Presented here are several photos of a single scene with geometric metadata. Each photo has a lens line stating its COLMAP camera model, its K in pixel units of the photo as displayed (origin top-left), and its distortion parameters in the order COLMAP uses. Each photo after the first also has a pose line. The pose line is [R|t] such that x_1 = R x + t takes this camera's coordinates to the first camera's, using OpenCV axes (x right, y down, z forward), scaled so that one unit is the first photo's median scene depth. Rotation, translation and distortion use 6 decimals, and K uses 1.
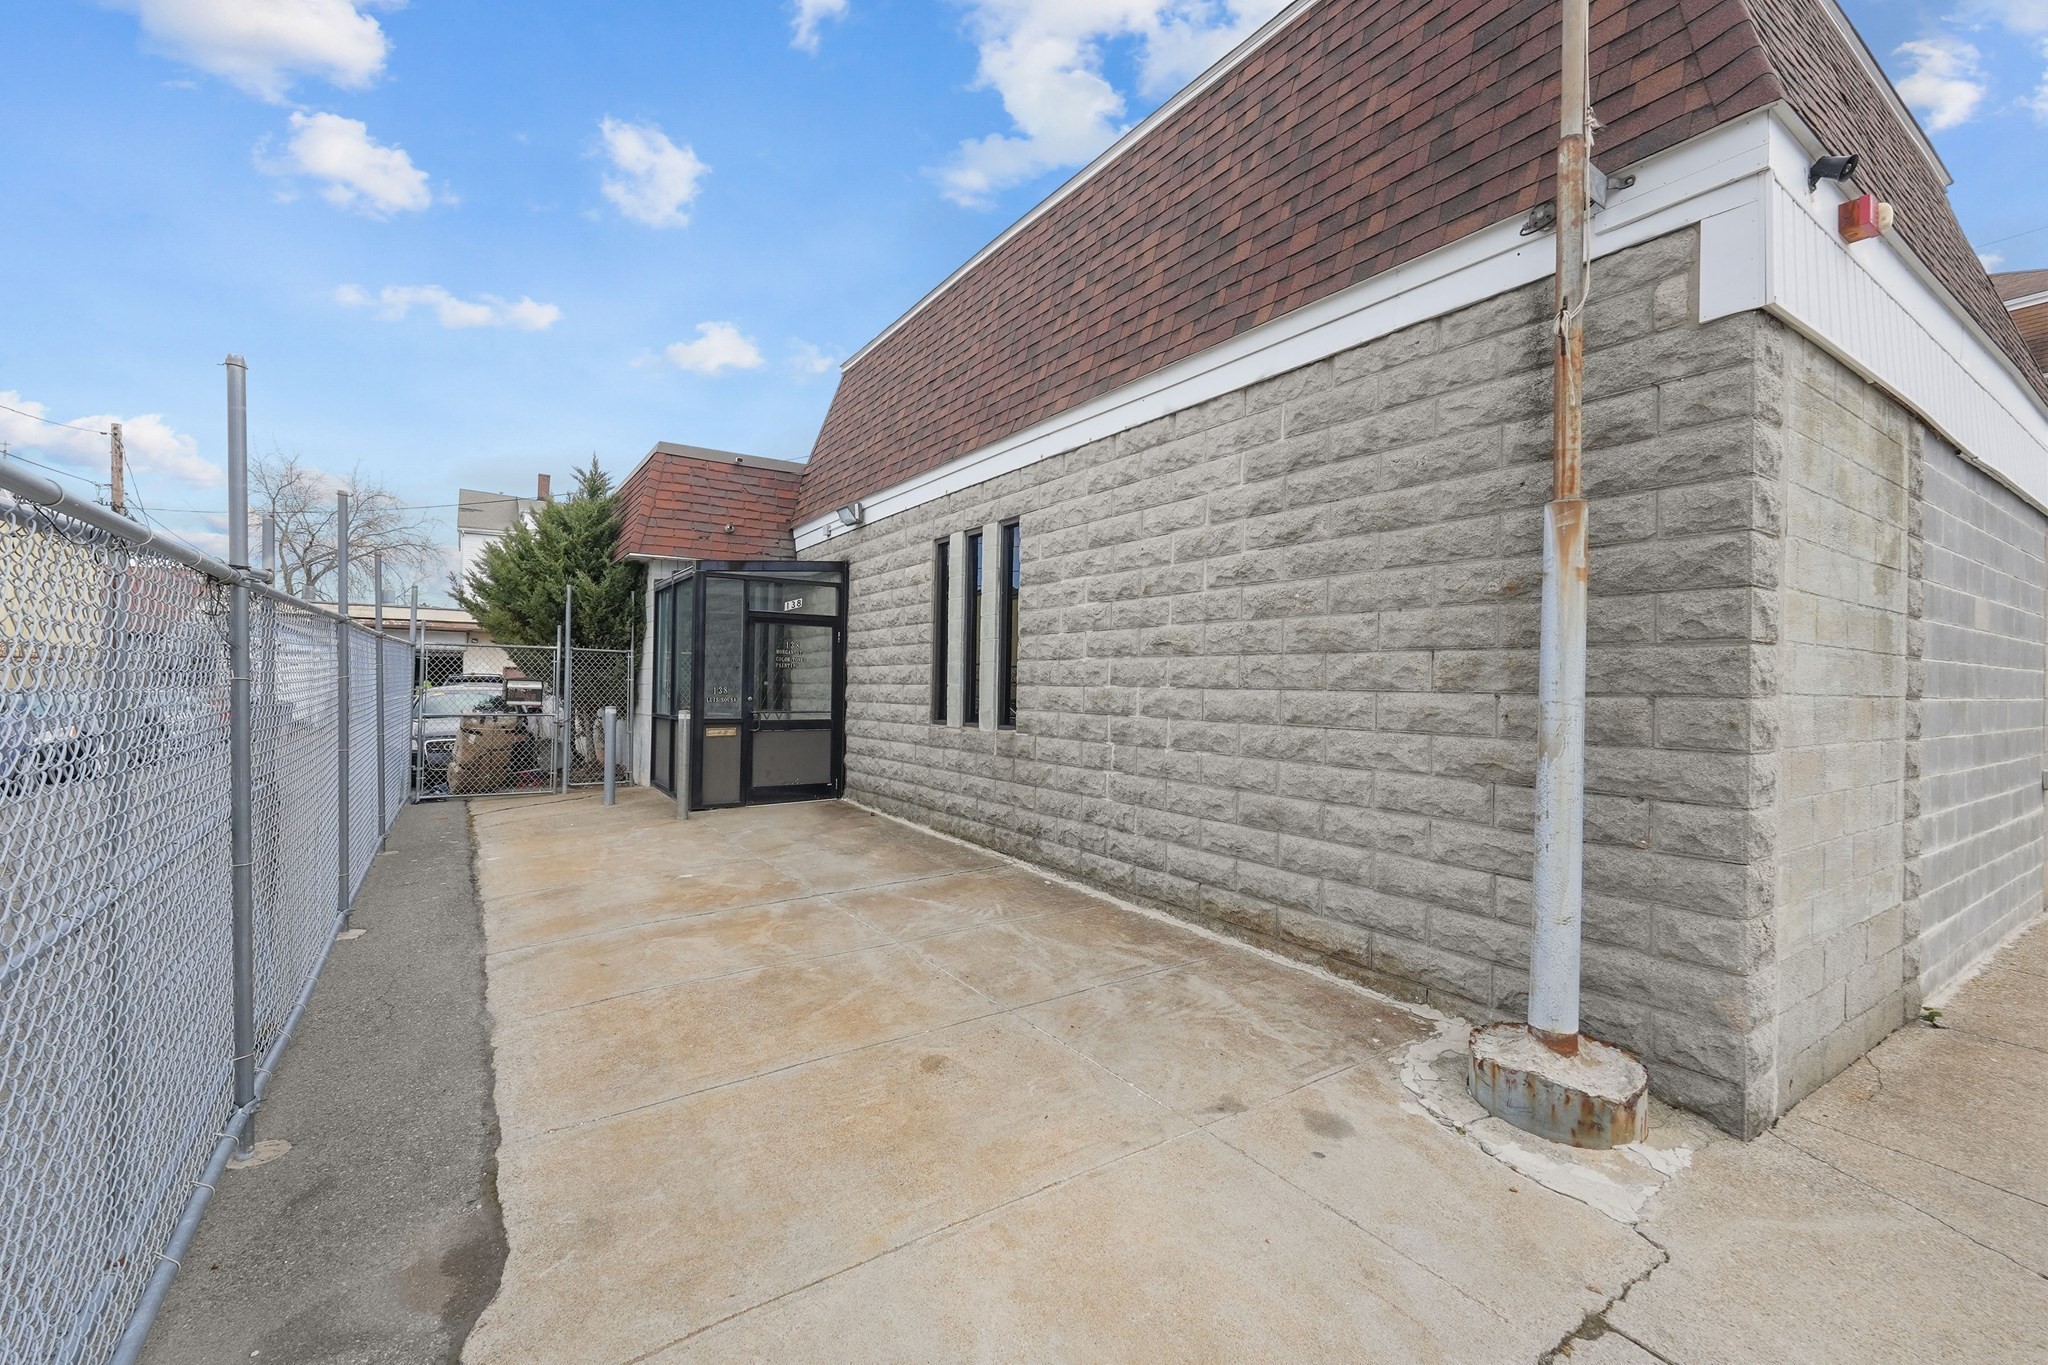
lens RADIAL K [[854.5, 0, 1024.1], [0, 854.5, 676.3], [0, 0, 1]] dist [-0.007514, 0.004735]
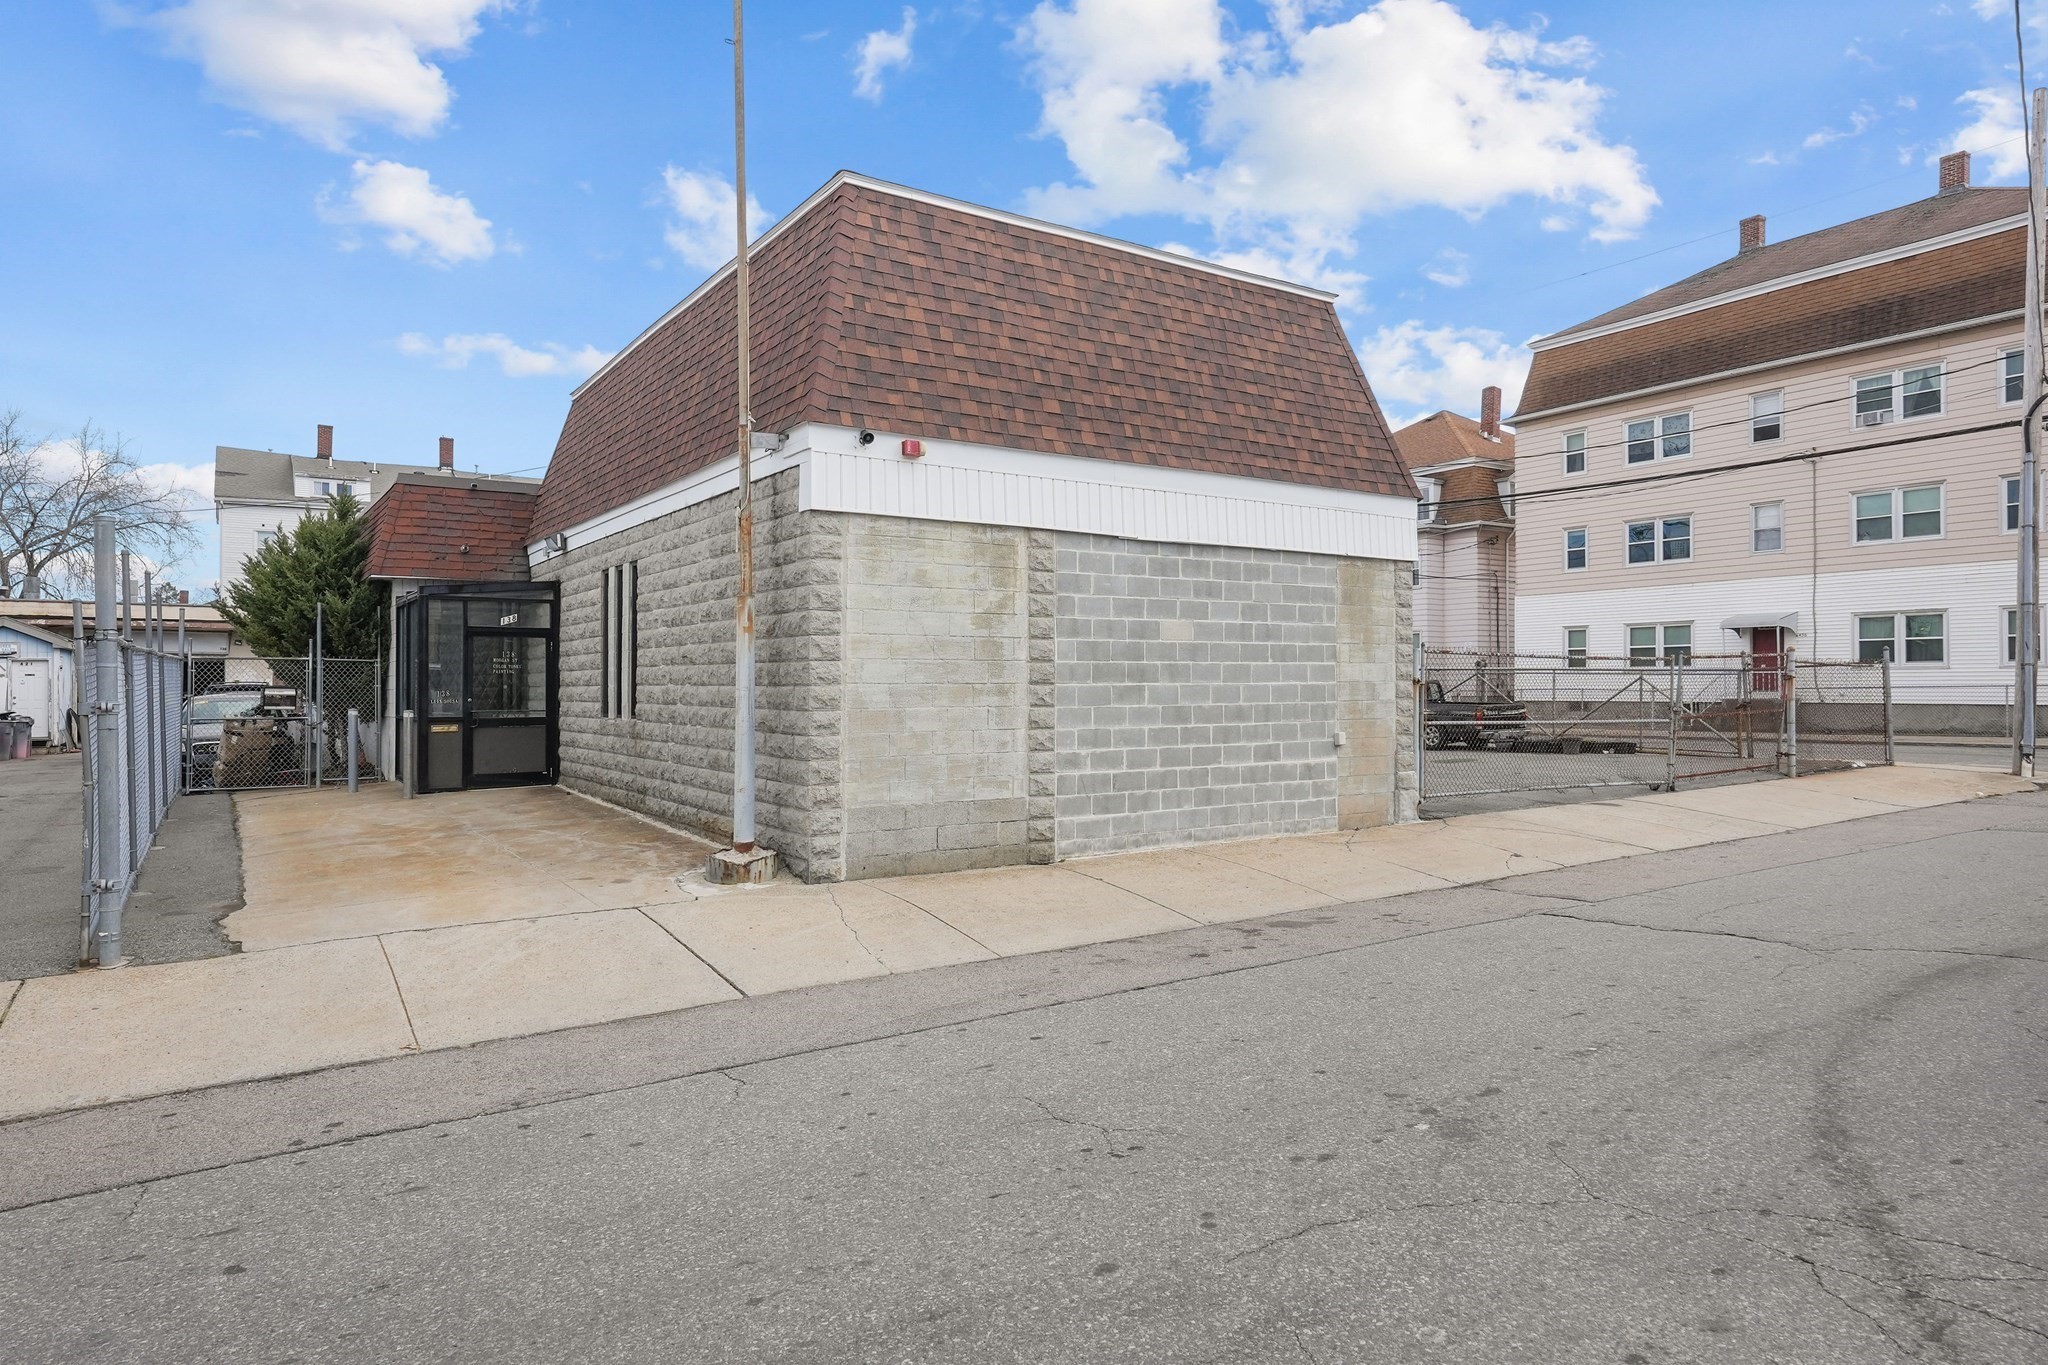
lens RADIAL K [[1207.0, 0, 1031.6], [0, 1207.0, 677.4], [0, 0, 1]] dist [0.007851, 0.000100]
pose [[0.999870, -0.015461, 0.004635, 0.422584], [0.015444, 0.999874, 0.003627, 0.000442], [-0.004690, -0.003555, 0.999983, -0.640127]]
